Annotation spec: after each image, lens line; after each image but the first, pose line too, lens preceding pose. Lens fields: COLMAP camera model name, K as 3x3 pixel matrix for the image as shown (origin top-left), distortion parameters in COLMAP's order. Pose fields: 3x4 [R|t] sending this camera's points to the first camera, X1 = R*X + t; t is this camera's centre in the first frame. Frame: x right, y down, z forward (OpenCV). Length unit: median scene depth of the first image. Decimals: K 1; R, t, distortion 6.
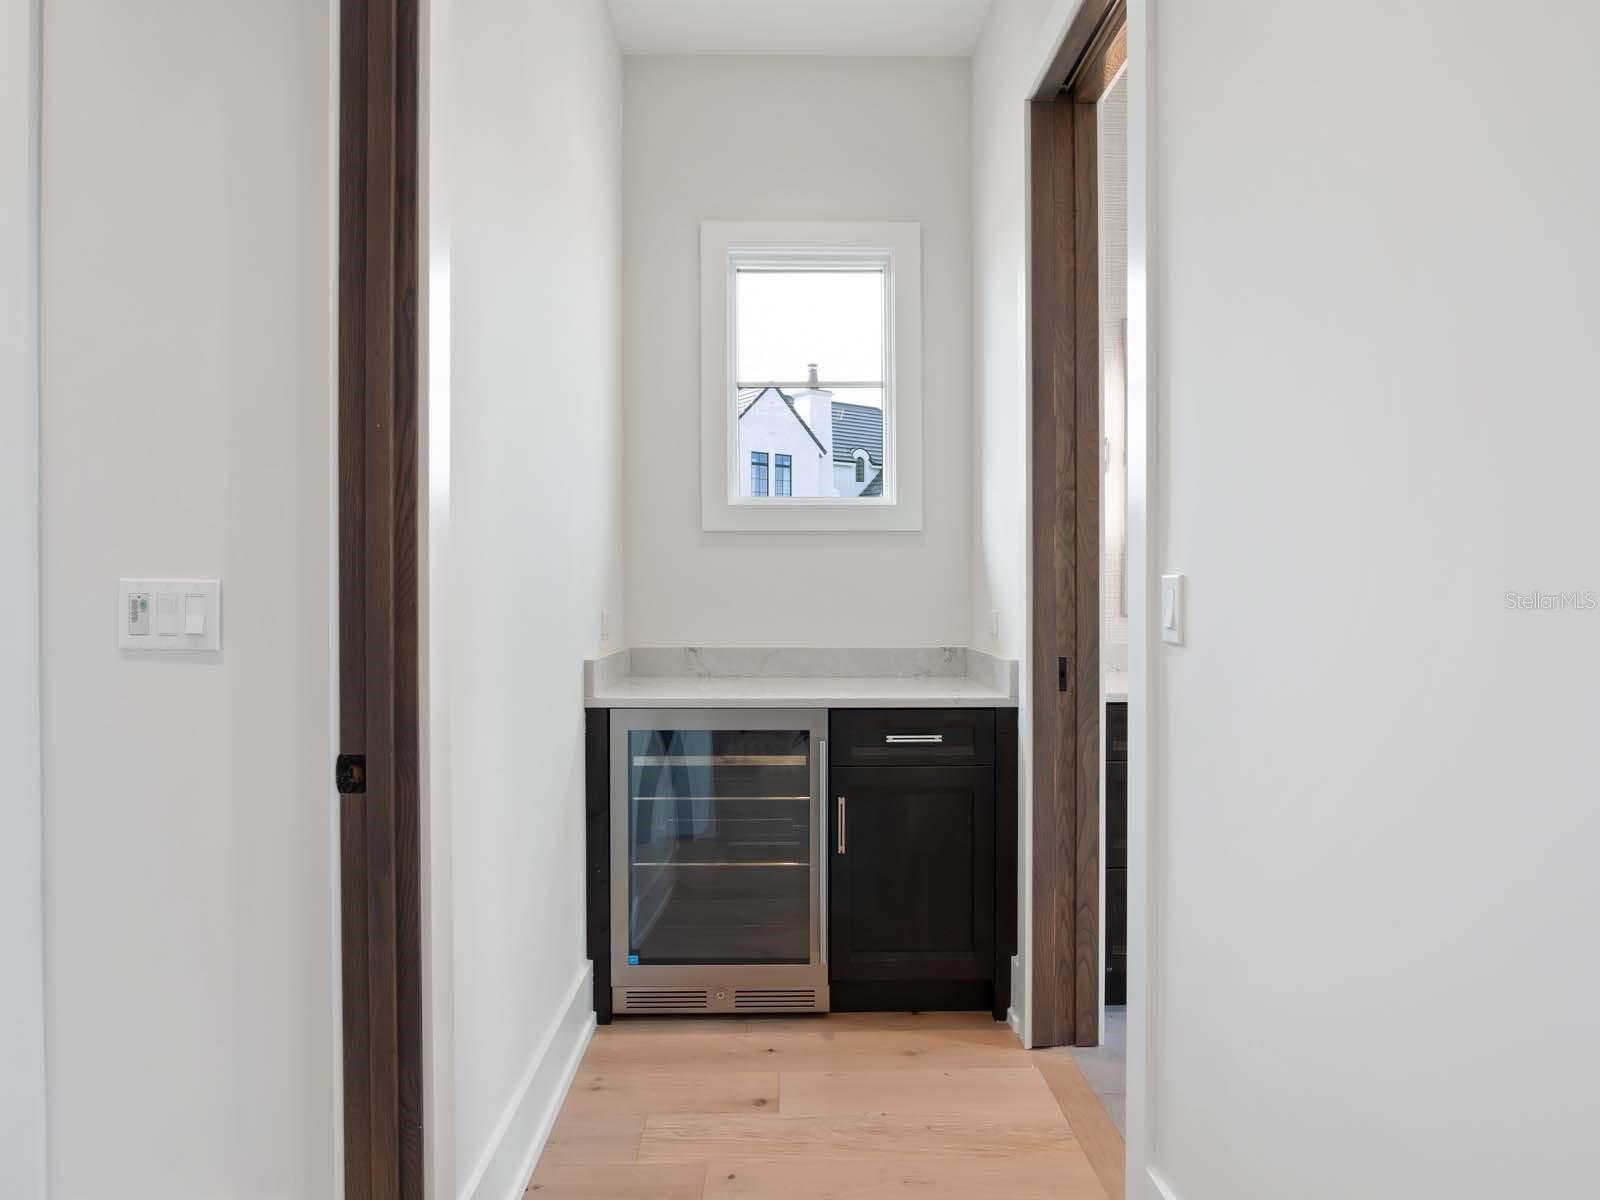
lens RADIAL K [[975.5, 0, 800.0], [0, 975.5, 600.0], [0, 0, 1]] dist [-0.030292, -0.000208]
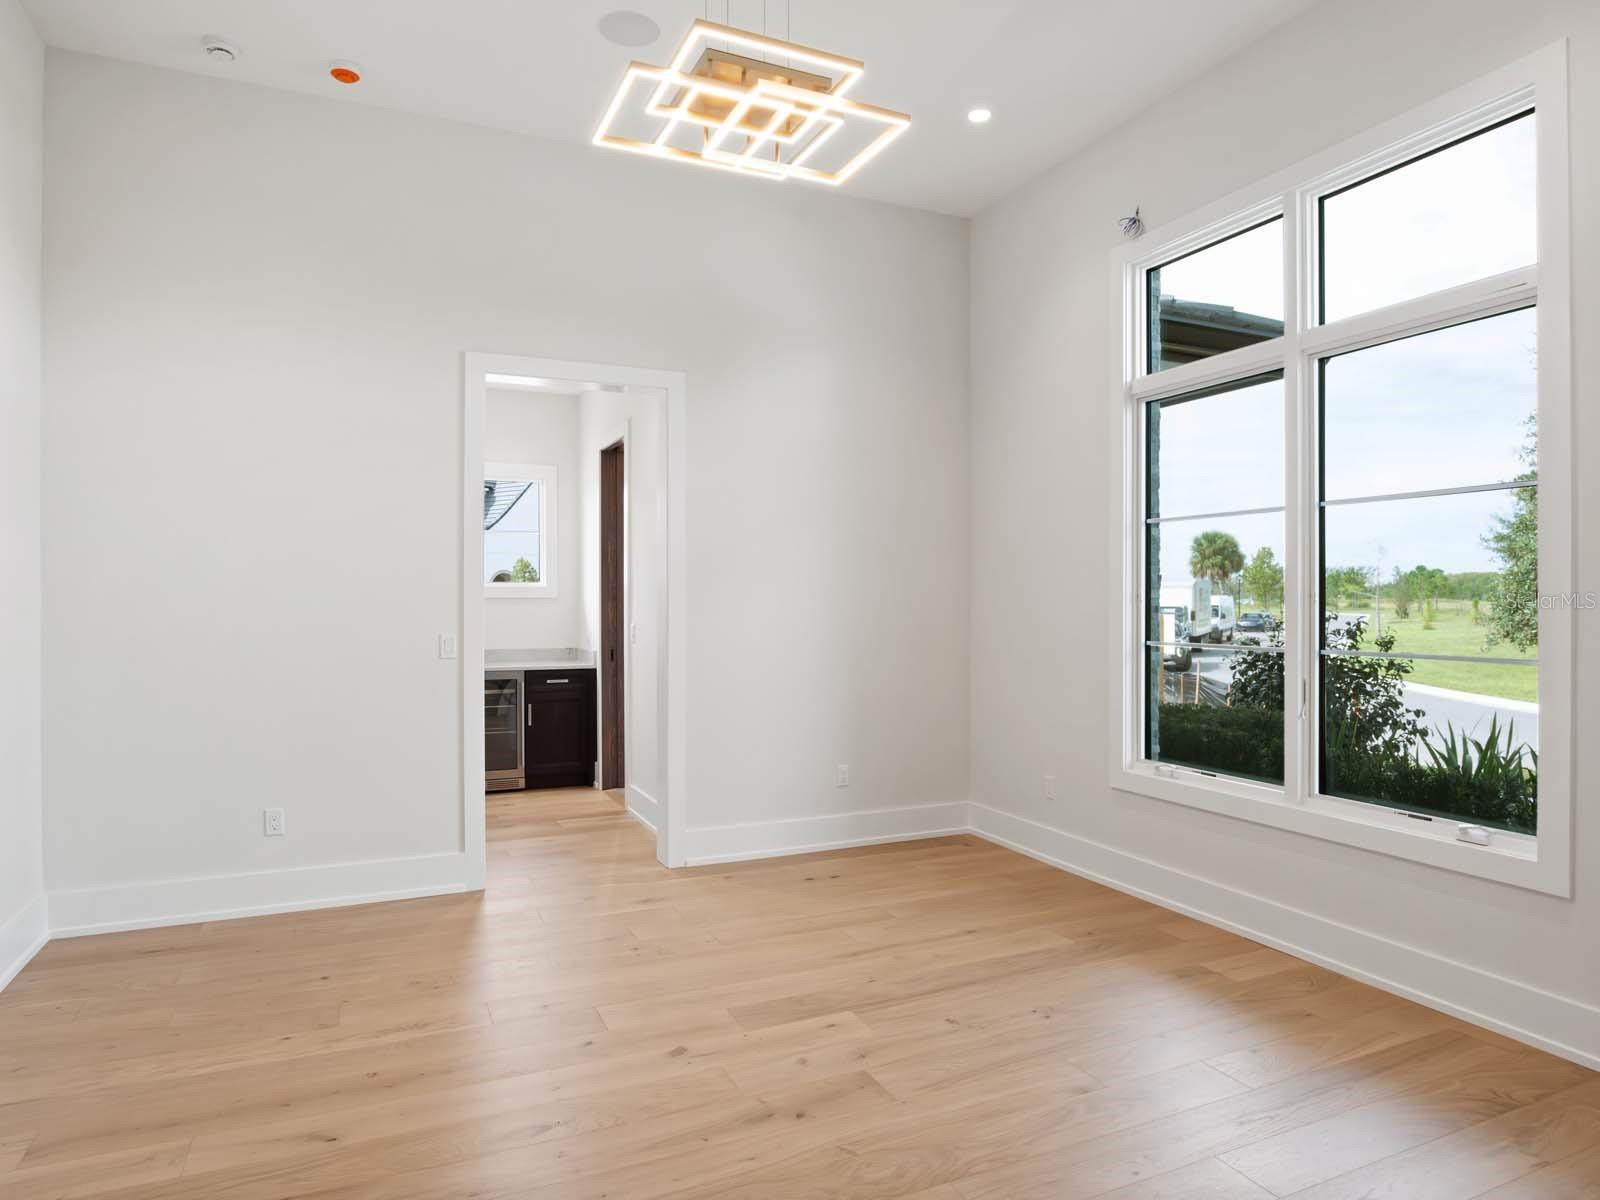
lens RADIAL K [[975.5, 0, 800.0], [0, 975.5, 600.0], [0, 0, 1]] dist [-0.030292, -0.000208]
pose [[0.919542, 0.001343, 0.392989, -0.317659], [0.002221, 0.999960, -0.008614, -0.054690], [-0.392985, 0.008794, 0.919503, -1.696725]]
